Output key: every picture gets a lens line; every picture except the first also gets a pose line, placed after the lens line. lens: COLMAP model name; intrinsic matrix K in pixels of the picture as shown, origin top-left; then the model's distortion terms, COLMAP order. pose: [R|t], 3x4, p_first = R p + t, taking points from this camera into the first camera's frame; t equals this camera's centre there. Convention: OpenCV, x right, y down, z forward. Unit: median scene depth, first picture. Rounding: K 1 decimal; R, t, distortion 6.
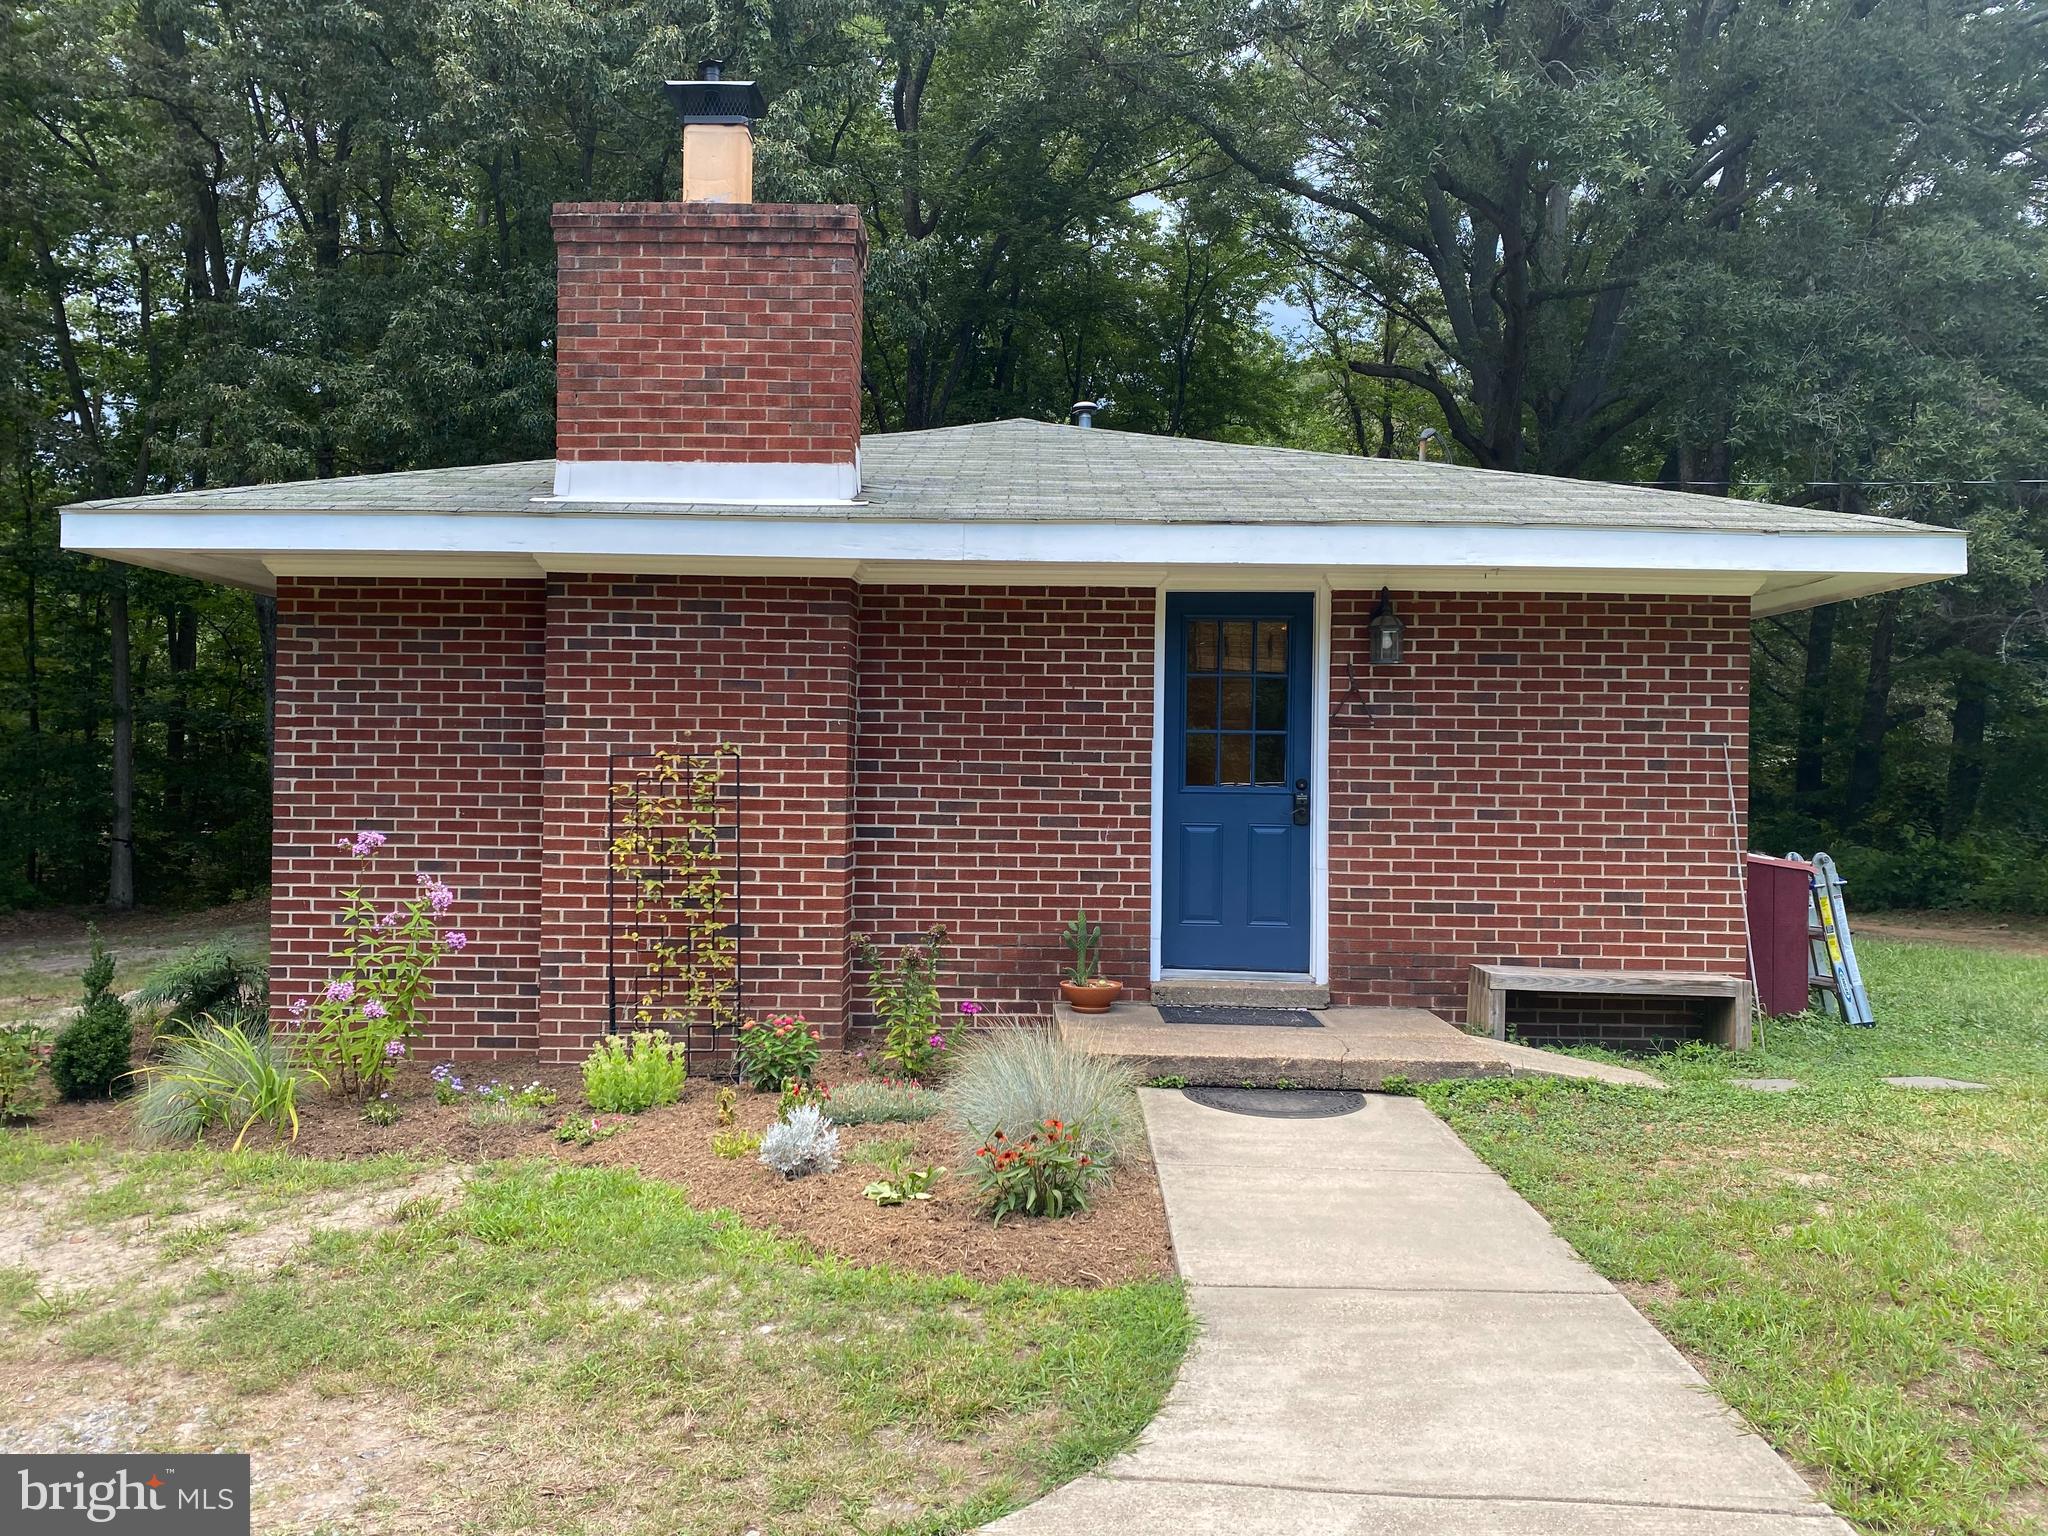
lens RADIAL K [[1559.6, 0, 1016.4], [0, 1559.6, 773.2], [0, 0, 1]] dist [0.051198, -0.061506]
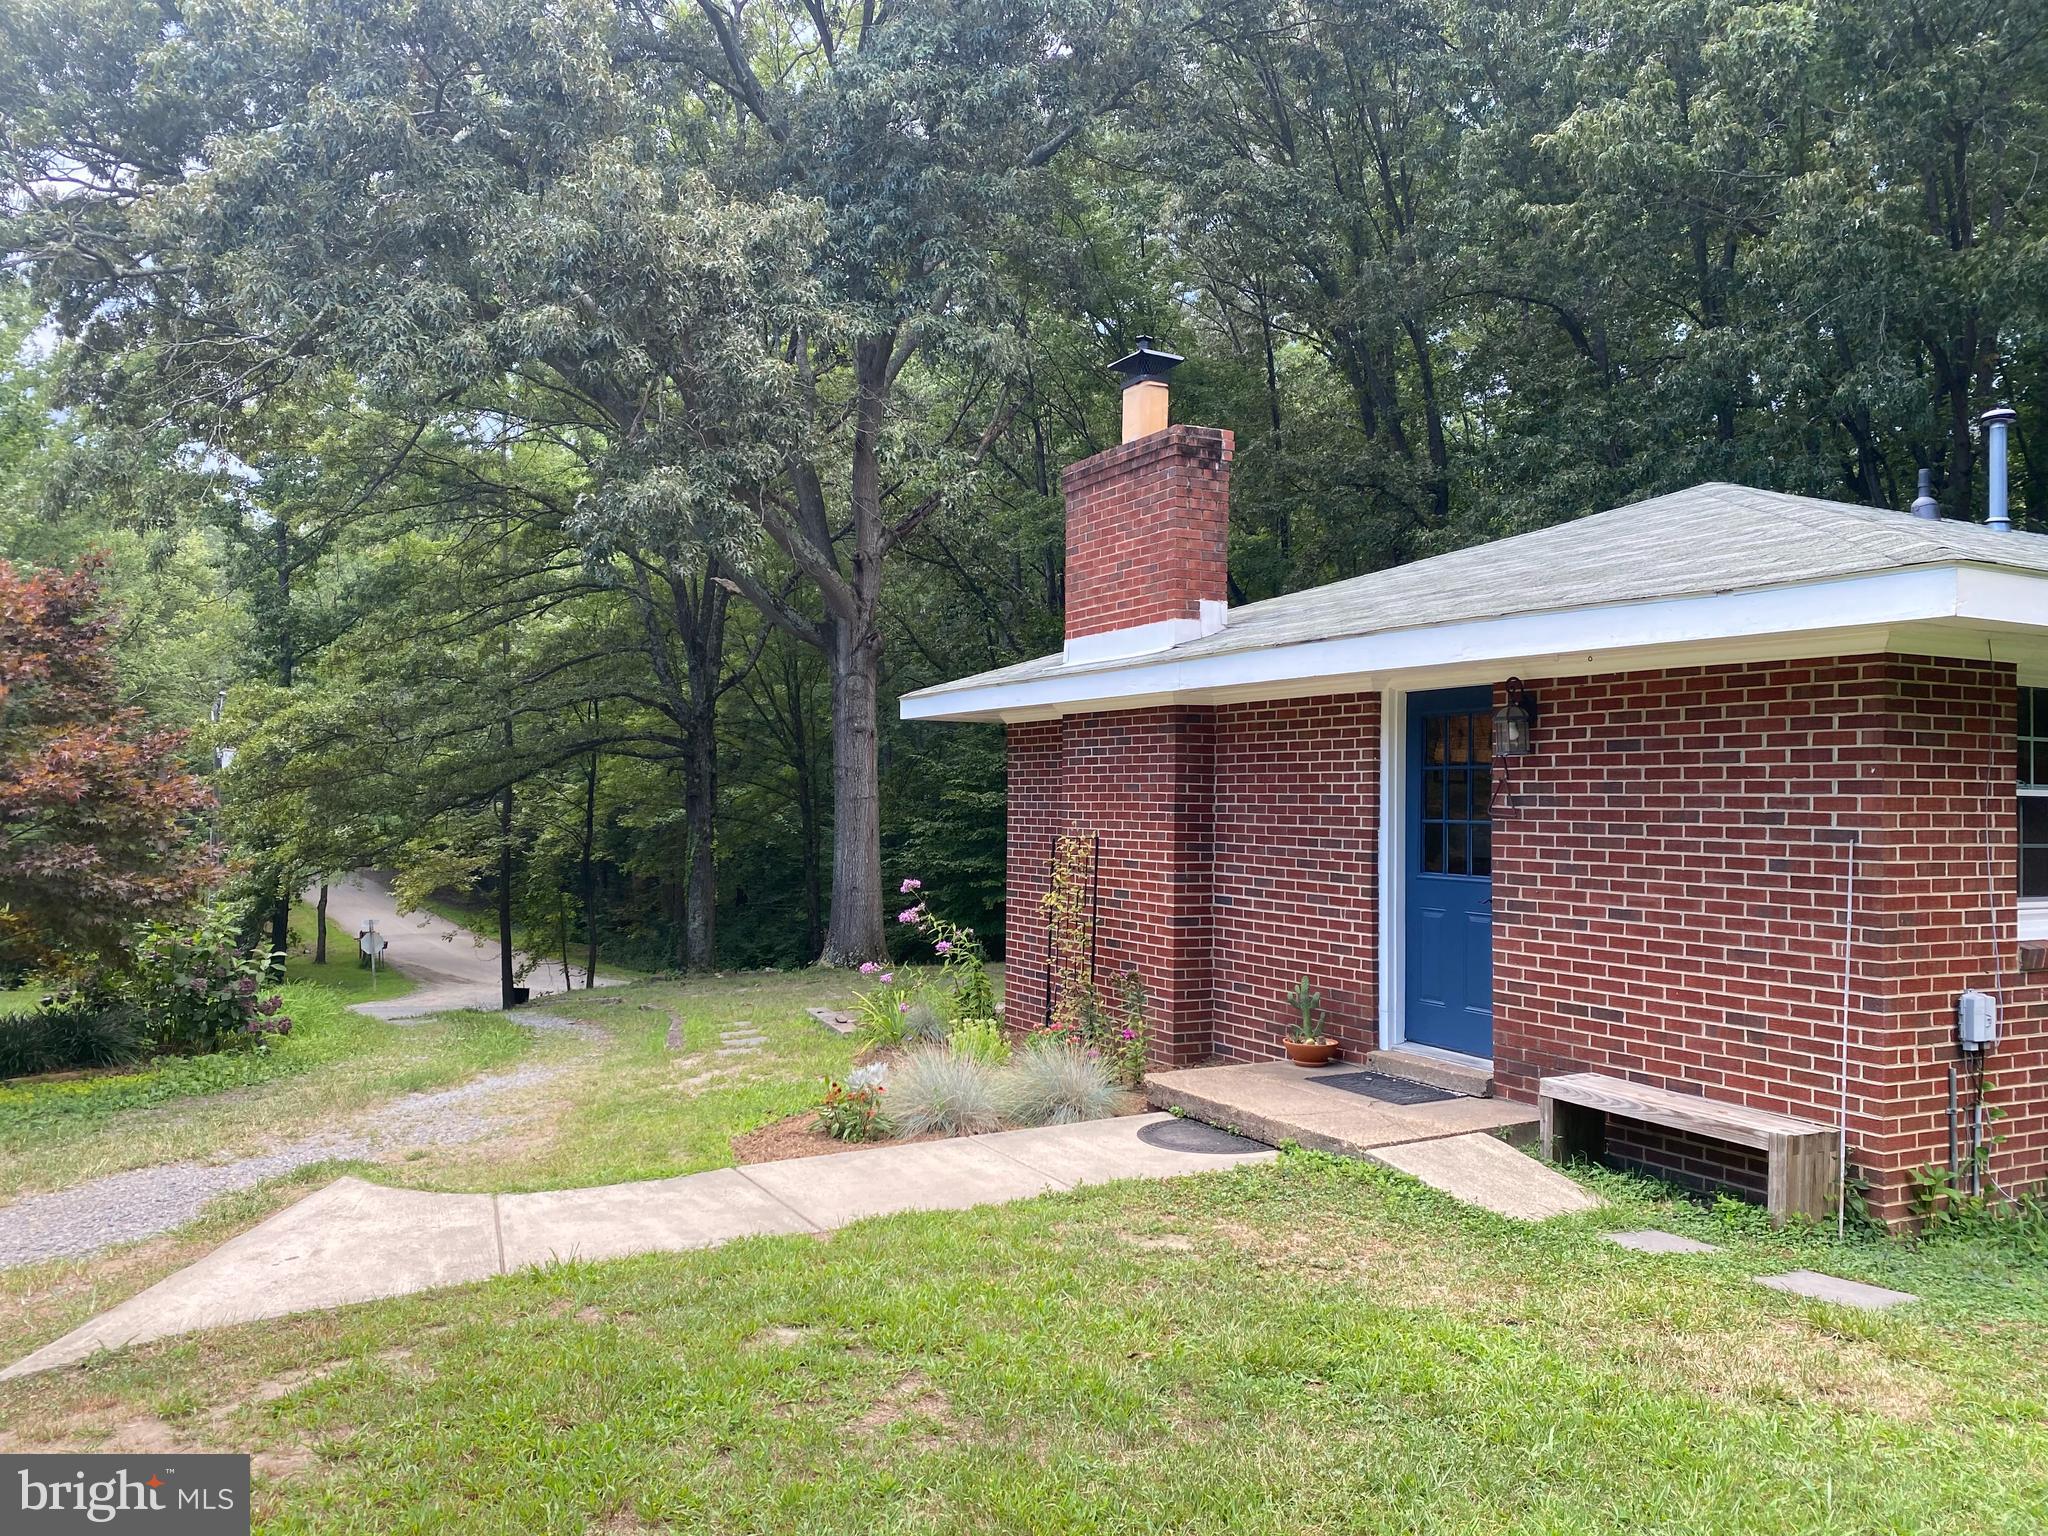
lens RADIAL K [[1559.6, 0, 1017.7], [0, 1559.6, 762.0], [0, 0, 1]] dist [0.051198, -0.061506]
pose [[0.474866, -0.028756, -0.879588, 0.951659], [-0.002703, 0.999414, -0.034133, -0.030364], [0.880054, 0.018586, 0.474510, 0.248191]]
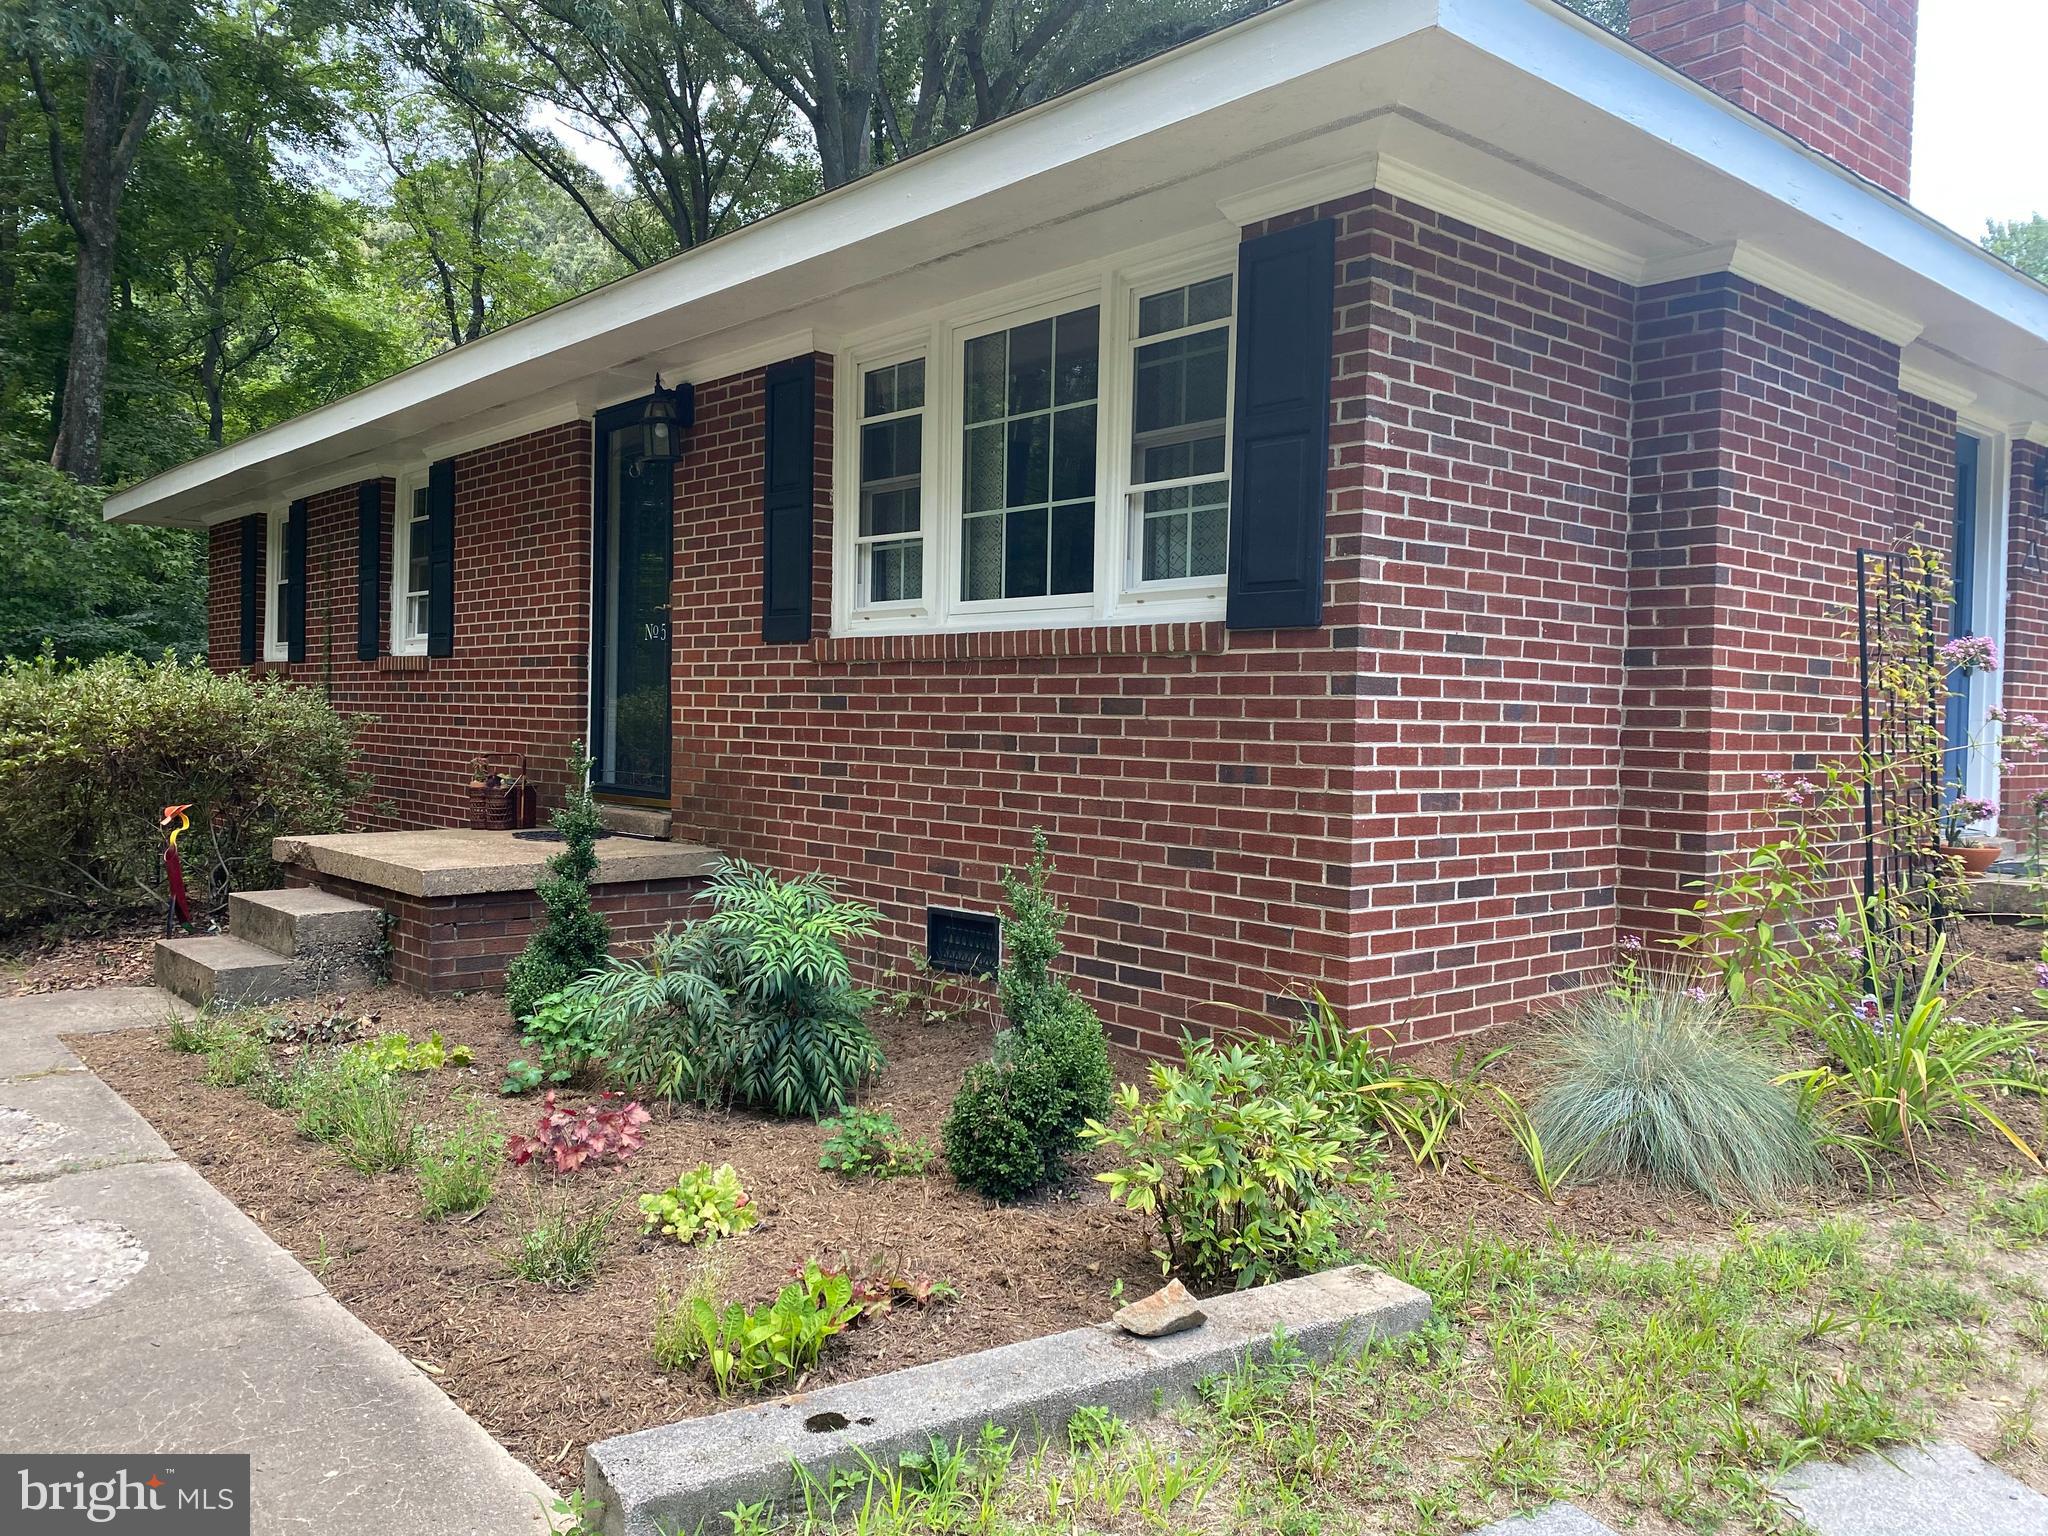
lens RADIAL K [[1559.6, 0, 1019.1], [0, 1559.6, 748.9], [0, 0, 1]] dist [0.051198, -0.061506]
pose [[0.746076, -0.010581, 0.665777, -0.912139], [-0.025377, 0.998696, 0.044309, 0.049381], [-0.665377, -0.049953, 0.744834, 0.646279]]
